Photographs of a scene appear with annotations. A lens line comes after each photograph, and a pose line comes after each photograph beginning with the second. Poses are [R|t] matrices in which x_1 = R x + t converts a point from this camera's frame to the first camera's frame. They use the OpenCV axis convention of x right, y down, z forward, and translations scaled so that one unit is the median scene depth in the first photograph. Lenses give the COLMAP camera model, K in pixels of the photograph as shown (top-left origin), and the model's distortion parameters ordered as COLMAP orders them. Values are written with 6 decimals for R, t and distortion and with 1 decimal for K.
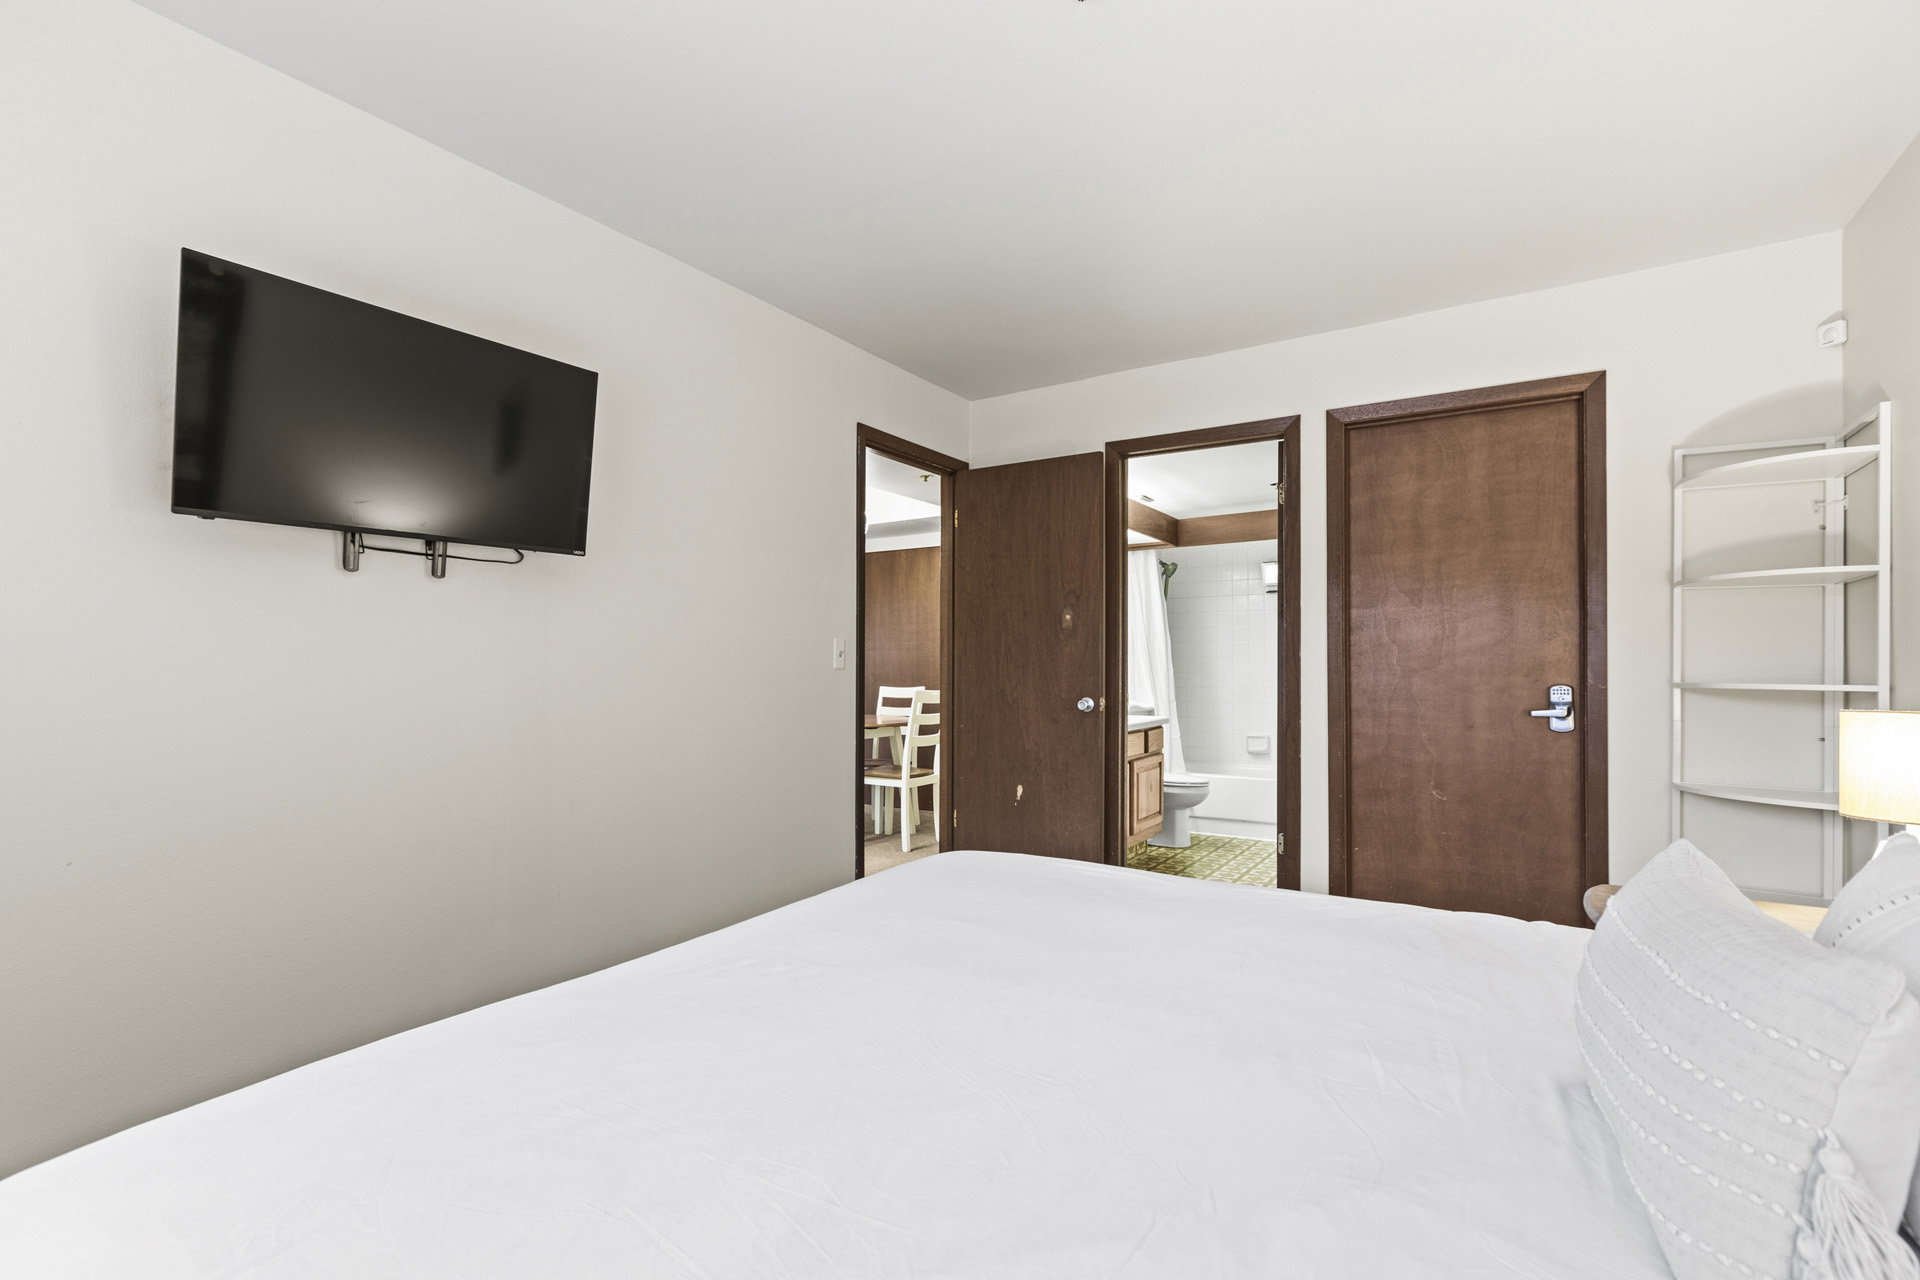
lens RADIAL K [[885.0, 0, 918.2], [0, 885.0, 661.8], [0, 0, 1]] dist [0.004415, 0.000244]
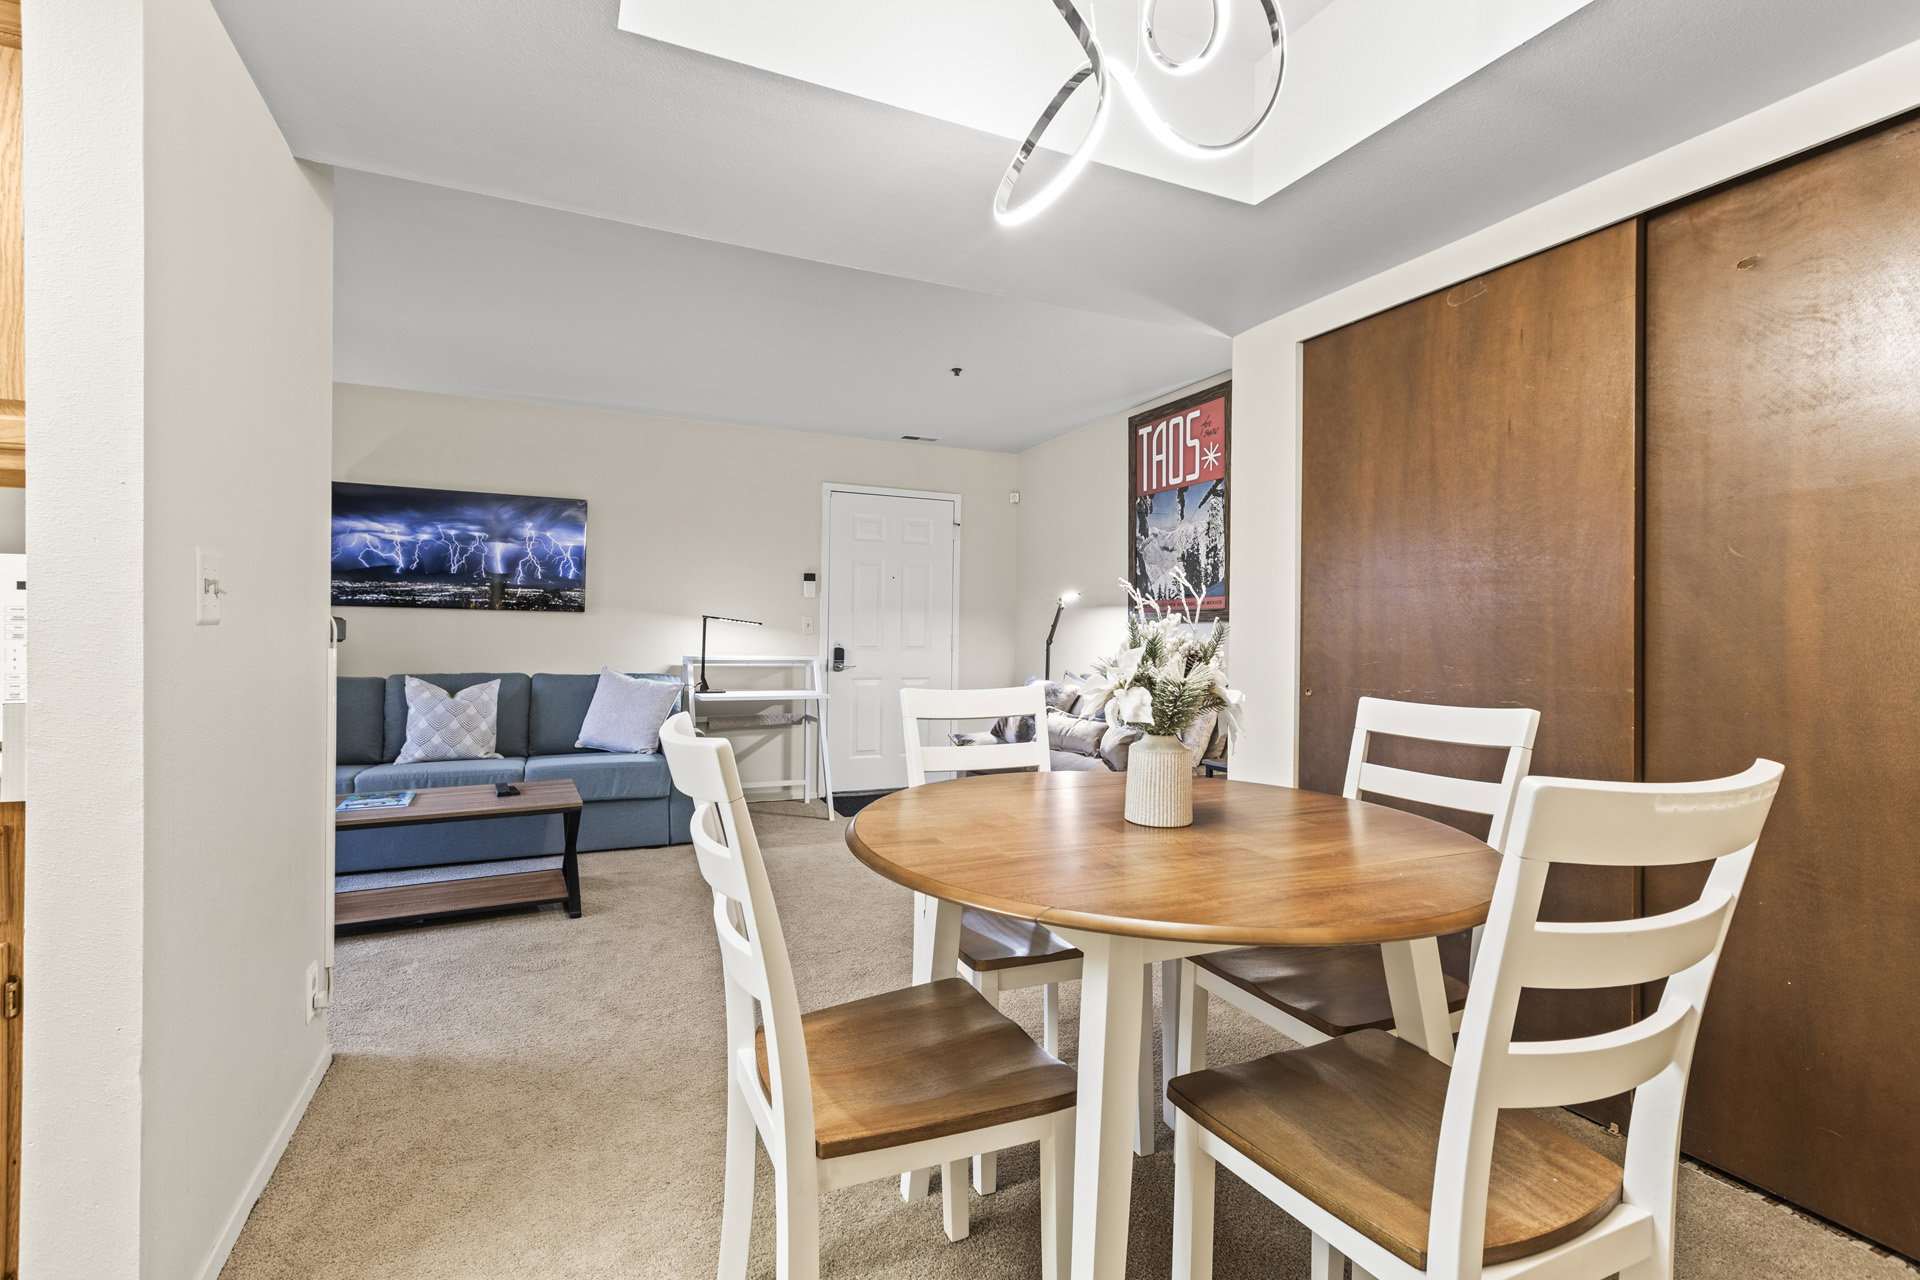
lens RADIAL K [[885.0, 0, 953.5], [0, 885.0, 633.1], [0, 0, 1]] dist [0.004415, 0.000244]
pose [[0.853561, 0.002432, -0.520987, -0.004269], [0.000299, 0.999987, 0.005157, 0.003985], [0.520993, -0.004558, 0.853549, 1.344015]]
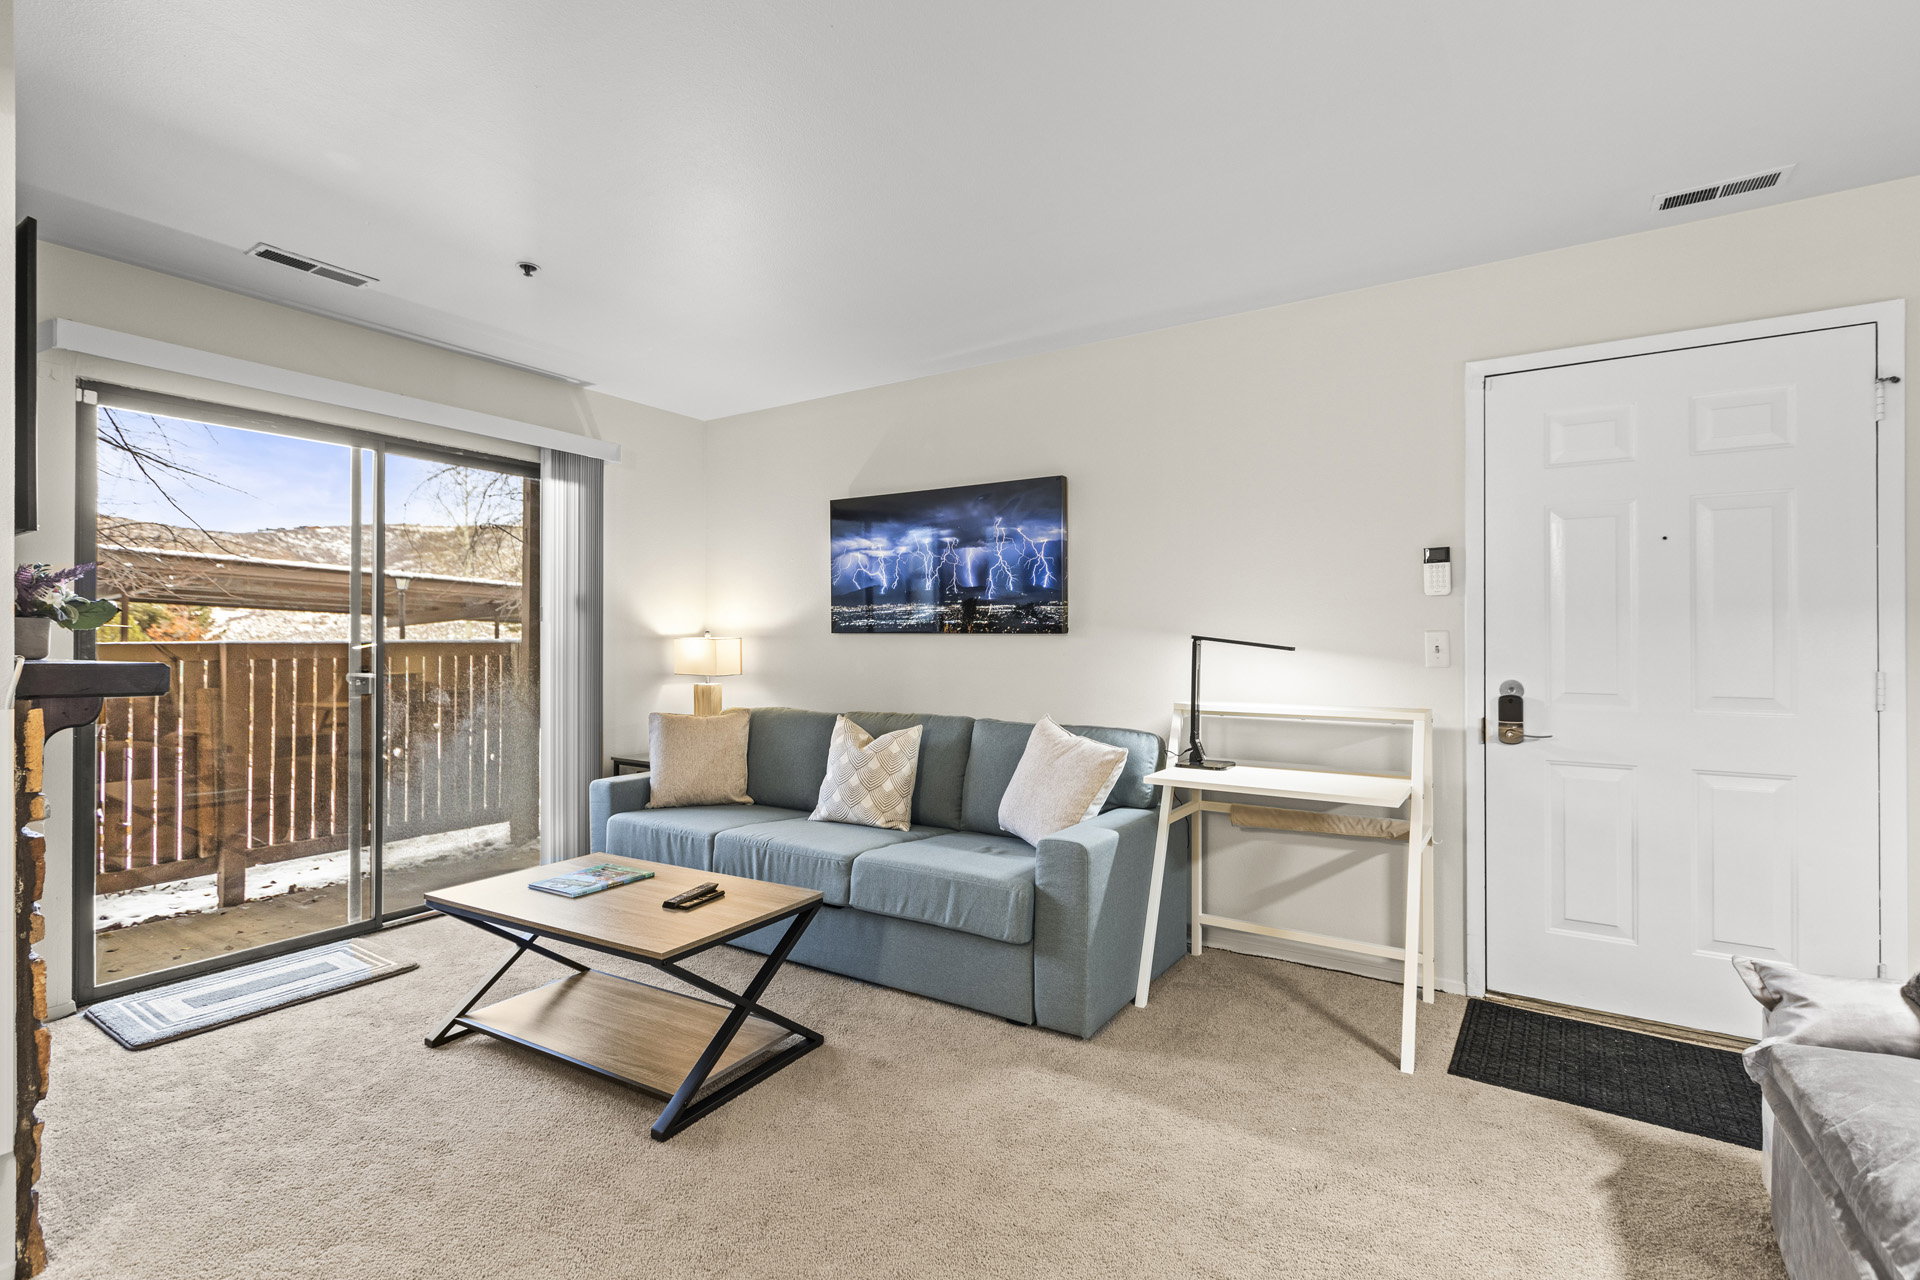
lens RADIAL K [[885.0, 0, 940.5], [0, 885.0, 634.9], [0, 0, 1]] dist [0.004415, 0.000244]
pose [[0.008315, -0.014509, -0.999860, -0.286608], [0.010065, 0.999845, -0.014425, -0.010143], [0.999915, -0.009944, 0.008460, 2.231190]]
